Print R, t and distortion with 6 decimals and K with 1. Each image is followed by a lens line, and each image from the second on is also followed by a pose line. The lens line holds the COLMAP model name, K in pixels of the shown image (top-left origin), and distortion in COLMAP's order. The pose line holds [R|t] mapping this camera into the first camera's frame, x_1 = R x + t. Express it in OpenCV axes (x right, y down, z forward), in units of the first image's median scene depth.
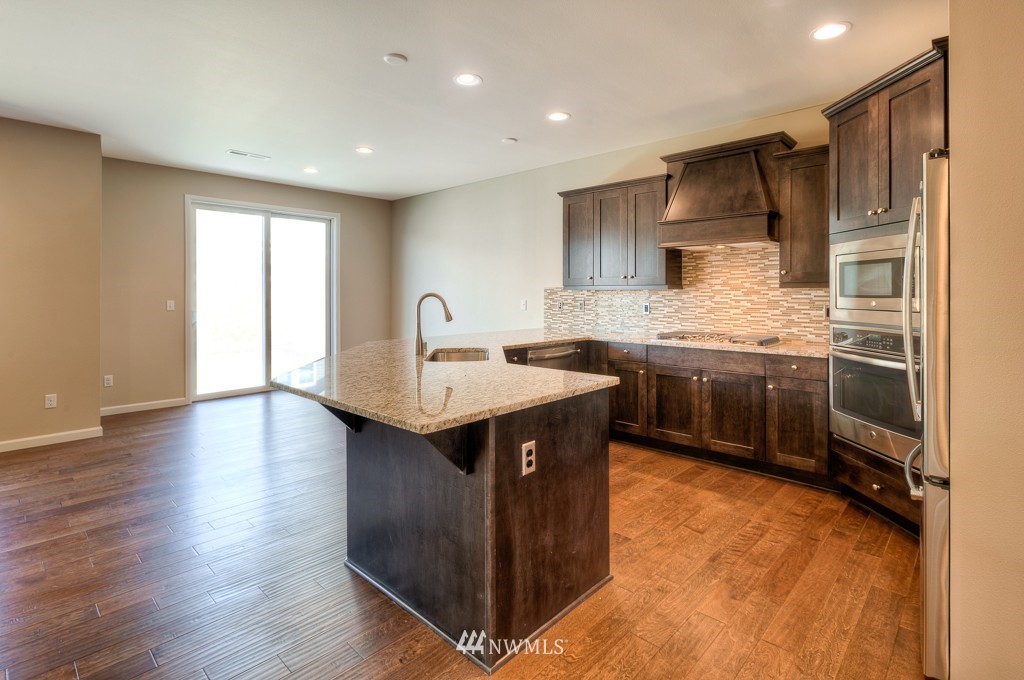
lens RADIAL K [[485.5, 0, 530.5], [0, 485.5, 298.0], [0, 0, 1]] dist [-0.002718, 0.002534]
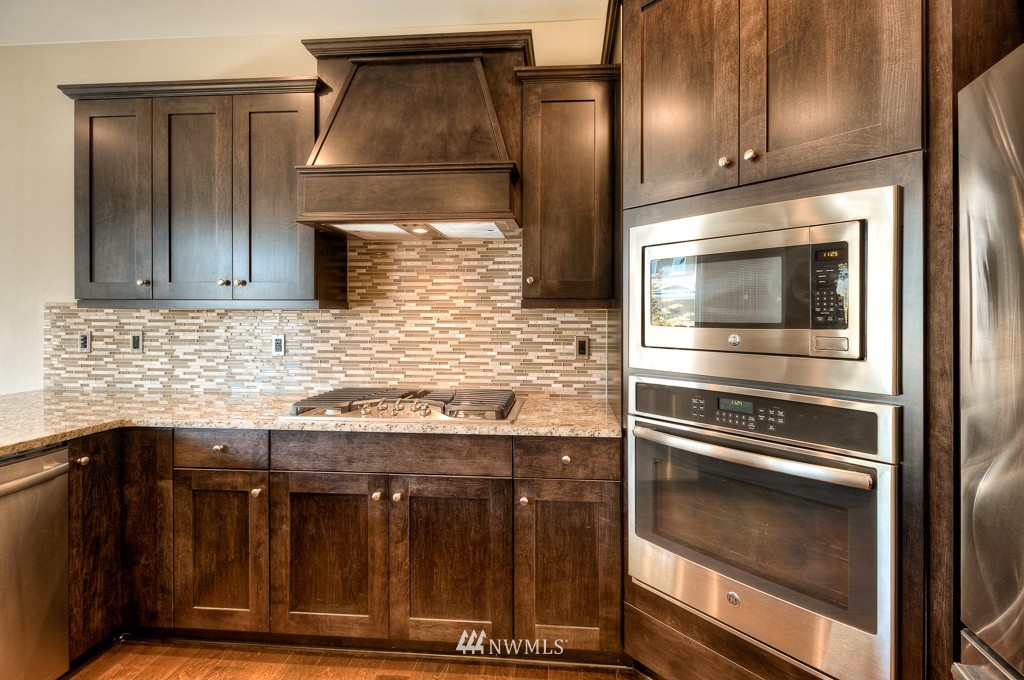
lens RADIAL K [[485.5, 0, 523.2], [0, 485.5, 317.9], [0, 0, 1]] dist [-0.002718, 0.002534]
pose [[0.792857, 0.001915, 0.609405, 0.156668], [0.001465, 0.999986, -0.005048, -0.005825], [-0.609406, 0.004895, 0.792843, 0.512235]]
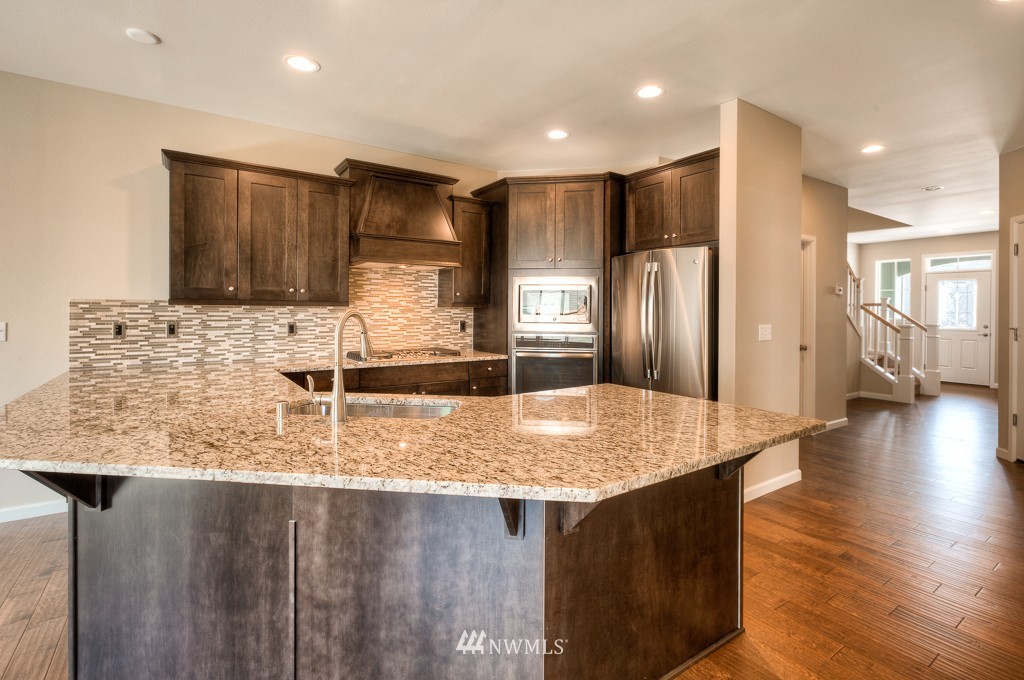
lens RADIAL K [[485.5, 0, 519.8], [0, 485.5, 318.7], [0, 0, 1]] dist [-0.002718, 0.002534]
pose [[0.231681, -0.011940, 0.972719, -0.579781], [0.004415, 0.999927, 0.011222, -0.003845], [-0.972782, 0.001695, 0.231717, 0.521452]]
